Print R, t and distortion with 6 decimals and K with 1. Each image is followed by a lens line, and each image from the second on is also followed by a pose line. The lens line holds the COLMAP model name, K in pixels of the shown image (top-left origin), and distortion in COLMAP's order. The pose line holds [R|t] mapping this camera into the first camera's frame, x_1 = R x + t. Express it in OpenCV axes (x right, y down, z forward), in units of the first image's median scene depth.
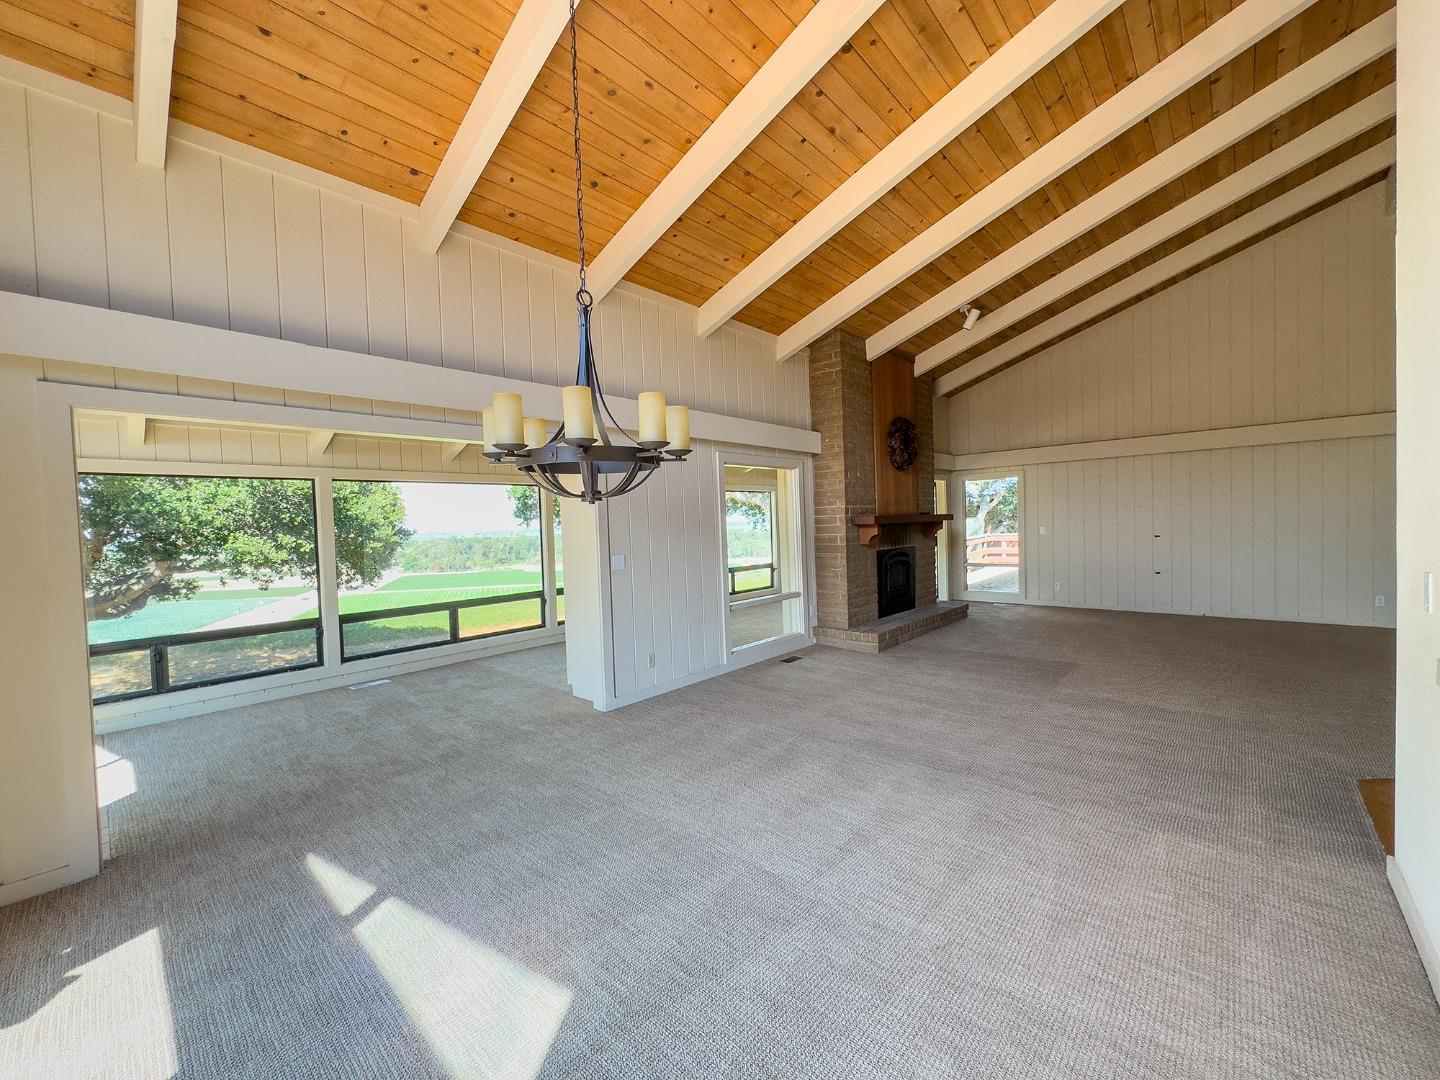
lens RADIAL K [[586.2, 0, 723.4], [0, 586.2, 540.6], [0, 0, 1]] dist [0.001699, 0.002875]
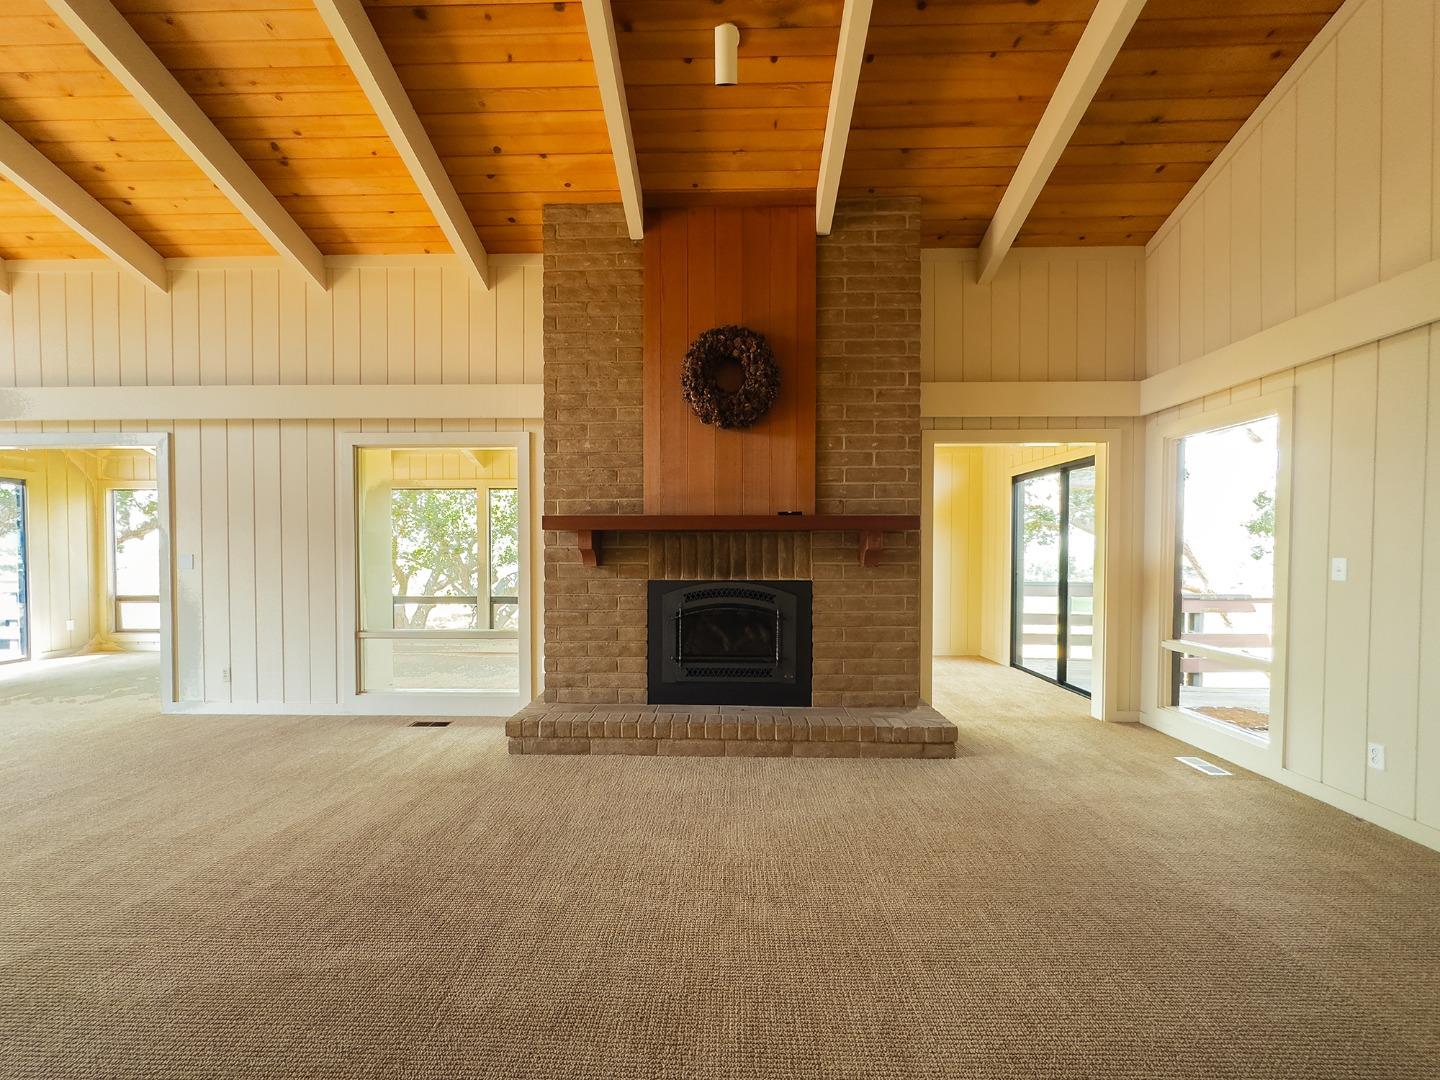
lens RADIAL K [[595.4, 0, 717.8], [0, 595.4, 564.3], [0, 0, 1]] dist [-0.000242, 0.000090]
pose [[0.642547, 0.048375, -0.764718, 0.748140], [-0.047594, 0.998598, 0.023180, -0.014599], [0.764767, 0.021502, 0.643948, 0.702725]]
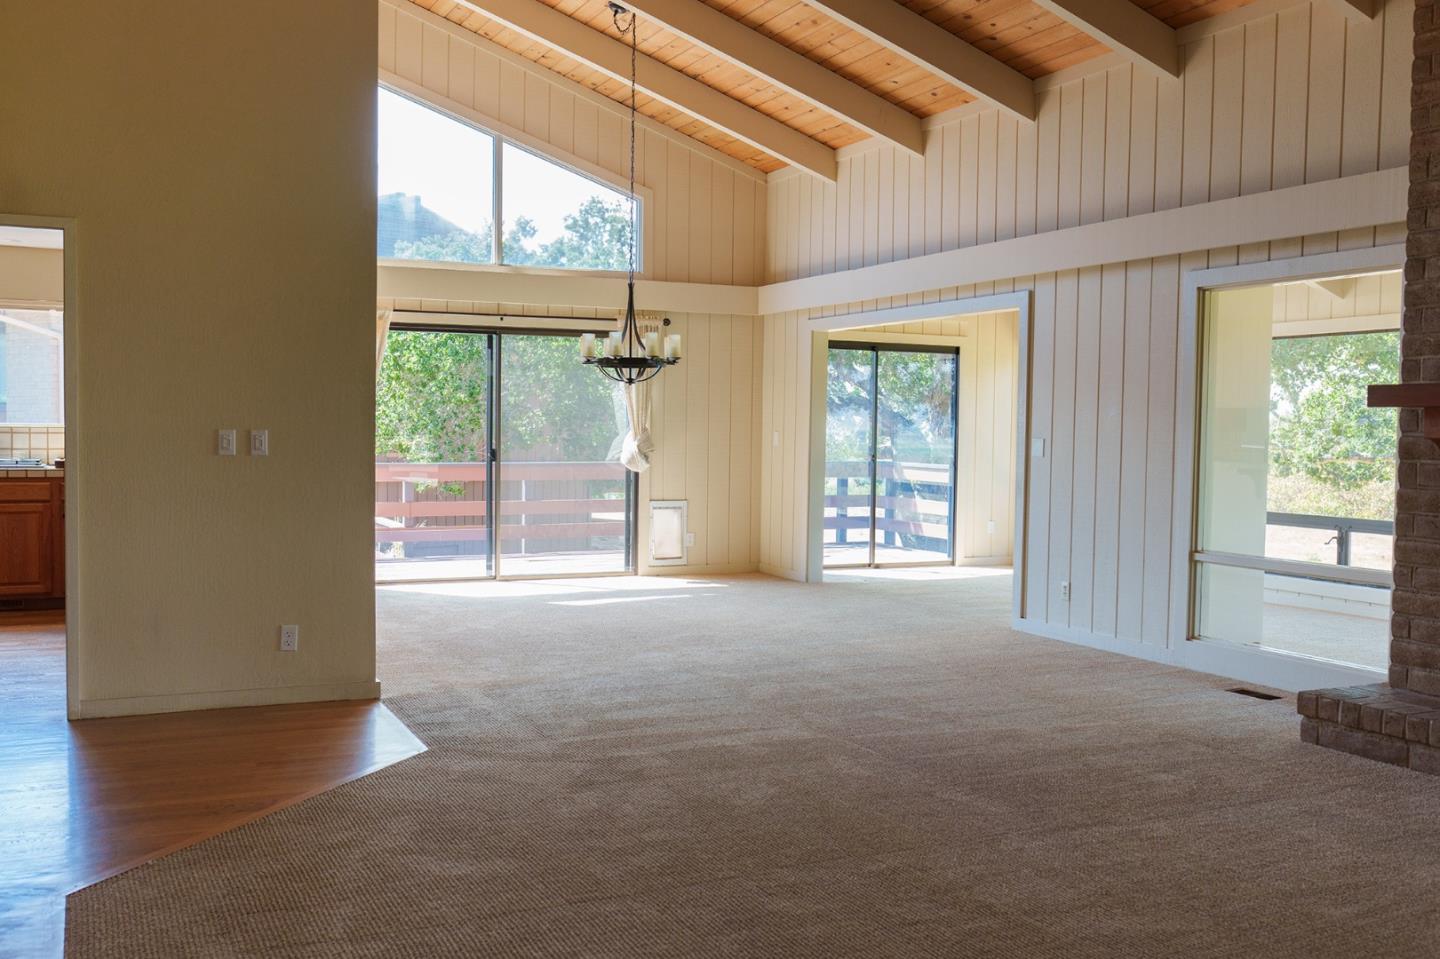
lens RADIAL K [[1379.8, 0, 722.6], [0, 1379.8, 481.3], [0, 0, 1]] dist [0.004716, 0.007604]
pose [[-0.390259, 0.060541, -0.918713, 1.115440], [-0.034884, 0.996147, 0.080462, -0.034234], [0.920044, 0.063450, -0.386643, 0.894822]]
